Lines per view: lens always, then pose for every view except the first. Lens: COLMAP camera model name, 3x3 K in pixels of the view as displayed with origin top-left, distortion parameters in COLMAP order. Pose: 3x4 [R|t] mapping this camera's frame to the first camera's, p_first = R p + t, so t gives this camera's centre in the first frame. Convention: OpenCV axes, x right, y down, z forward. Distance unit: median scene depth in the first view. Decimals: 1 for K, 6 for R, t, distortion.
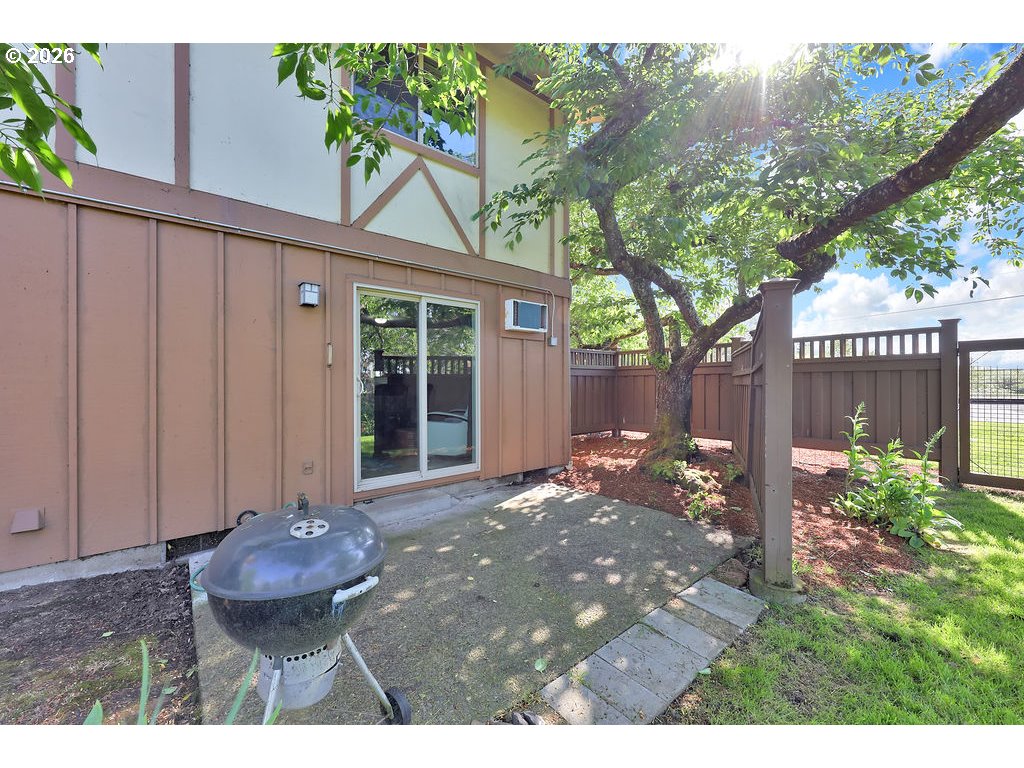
lens RADIAL K [[403.4, 0, 509.8], [0, 403.4, 375.5], [0, 0, 1]] dist [-0.000412, 0.000629]
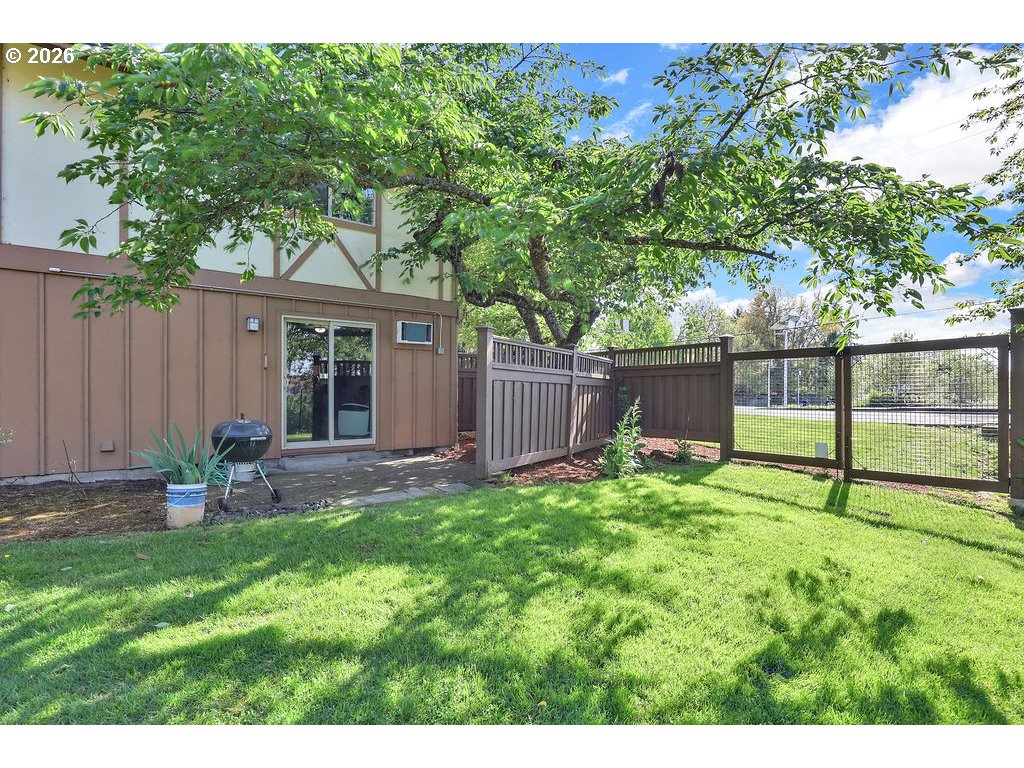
lens RADIAL K [[512.4, 0, 509.9], [0, 512.4, 384.2], [0, 0, 1]] dist [0.005142, 0.000054]
pose [[0.999704, 0.006731, -0.023362, 0.433232], [-0.006633, 0.999969, 0.004251, 0.017607], [0.023390, -0.004095, 0.999718, -0.767587]]
